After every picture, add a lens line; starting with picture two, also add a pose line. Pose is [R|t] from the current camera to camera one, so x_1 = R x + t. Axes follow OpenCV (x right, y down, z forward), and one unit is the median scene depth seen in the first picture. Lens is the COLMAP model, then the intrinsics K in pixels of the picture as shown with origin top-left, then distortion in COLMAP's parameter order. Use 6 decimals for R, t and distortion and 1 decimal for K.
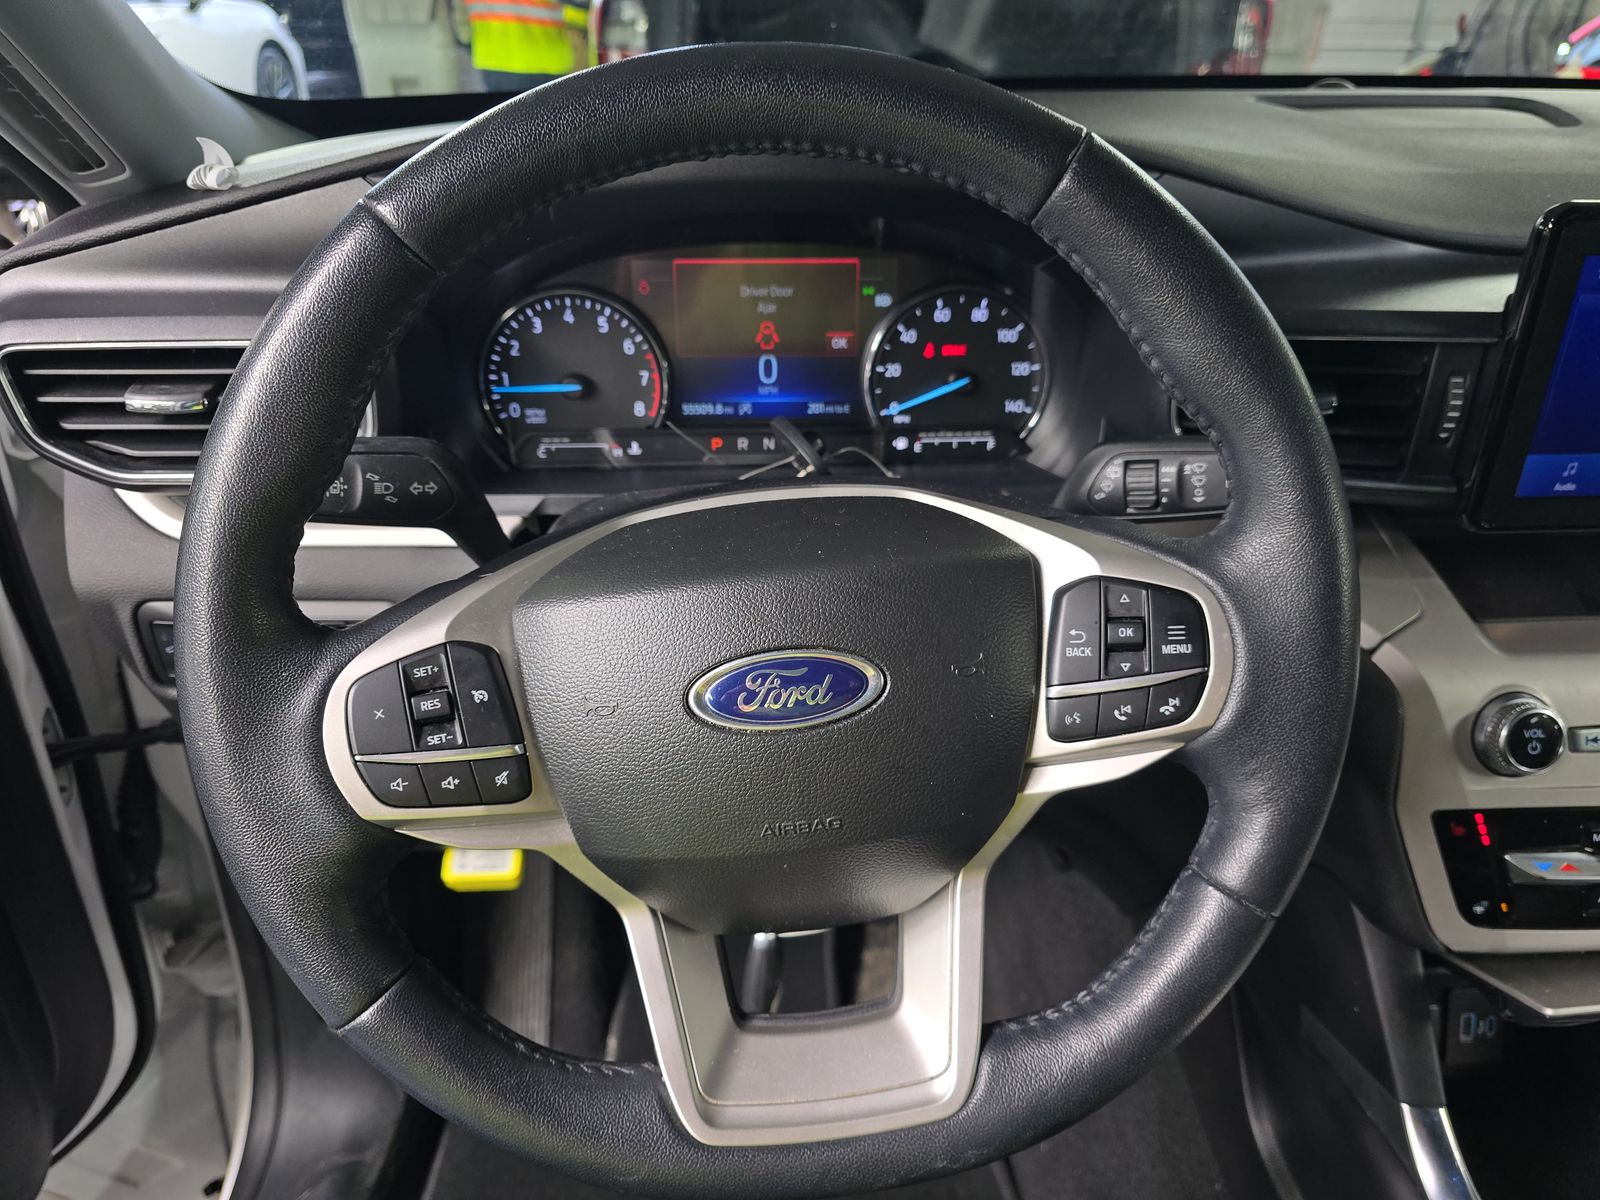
lens RADIAL K [[1049.6, 0, 799.2], [0, 1049.6, 608.6], [0, 0, 1]] dist [-0.007680, -0.008089]
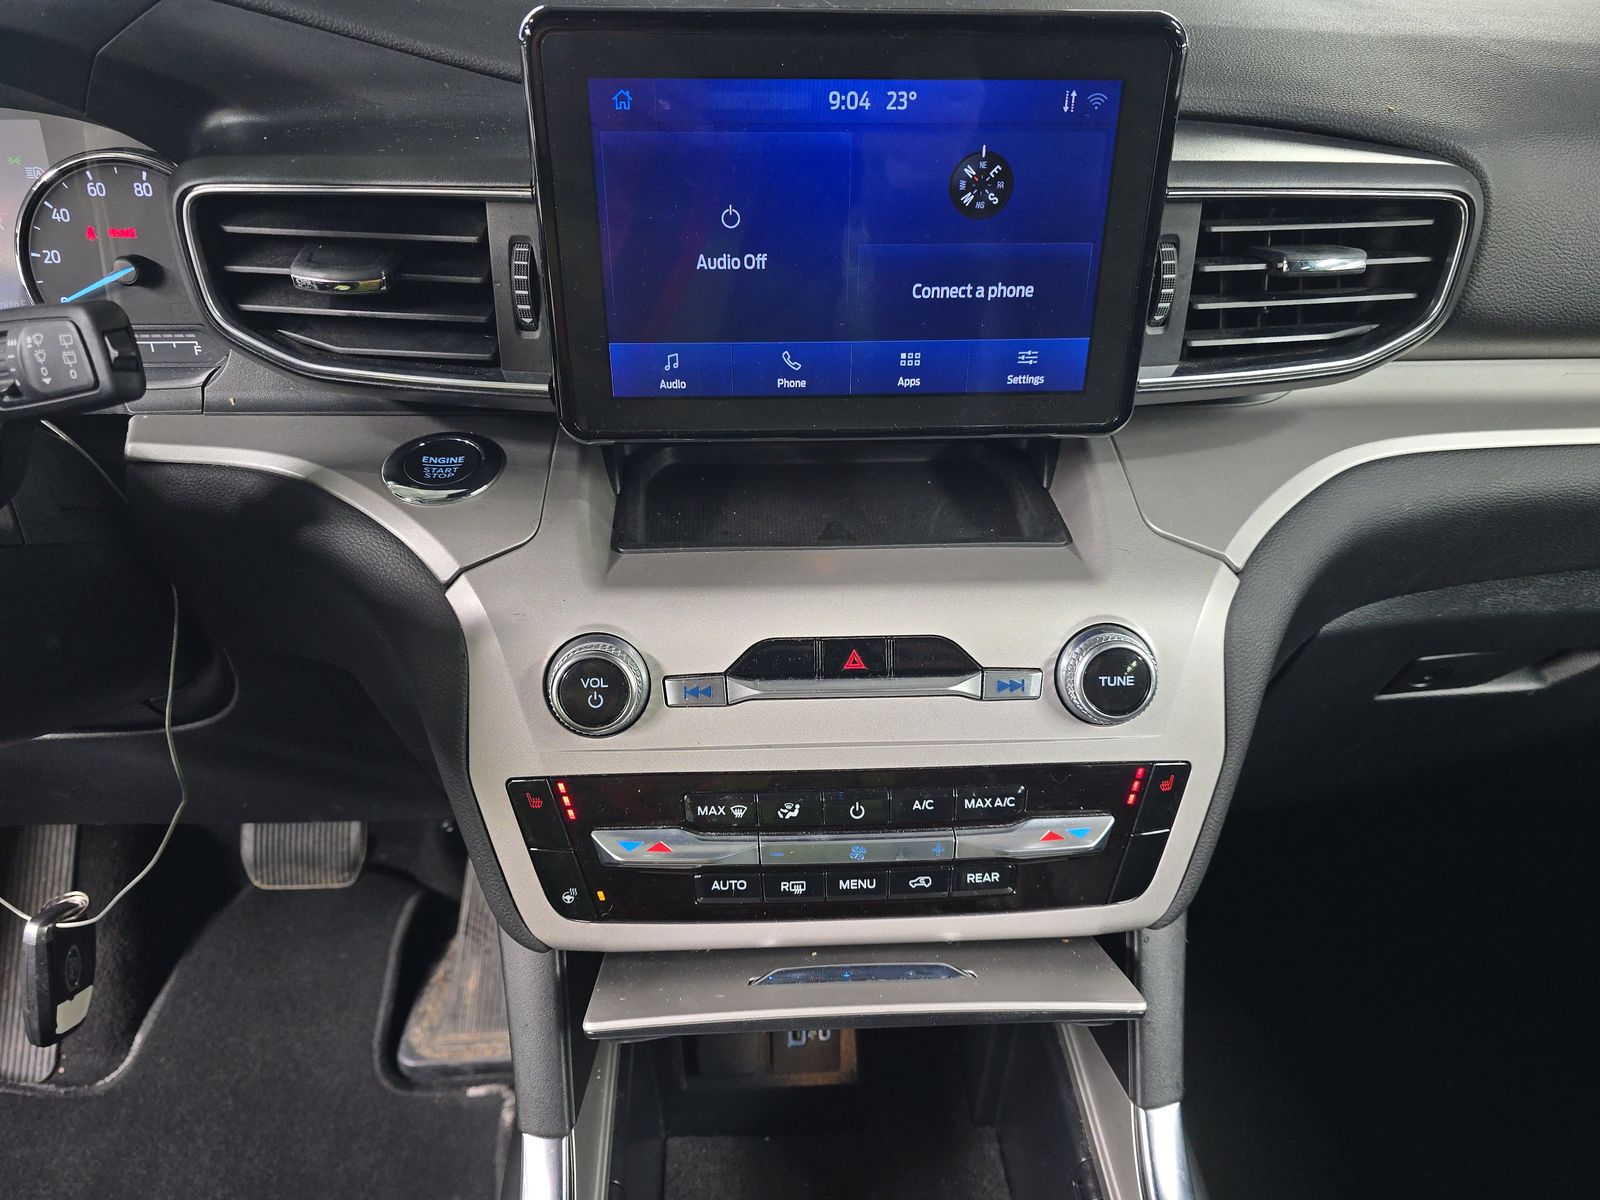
lens RADIAL K [[1049.6, 0, 800.7], [0, 1049.6, 591.3], [0, 0, 1]] dist [-0.007680, -0.008089]
pose [[0.999001, 0.004028, 0.044517, 0.801433], [-0.004293, 0.999974, 0.005853, 0.041078], [-0.044492, -0.006039, 0.998991, 0.169929]]
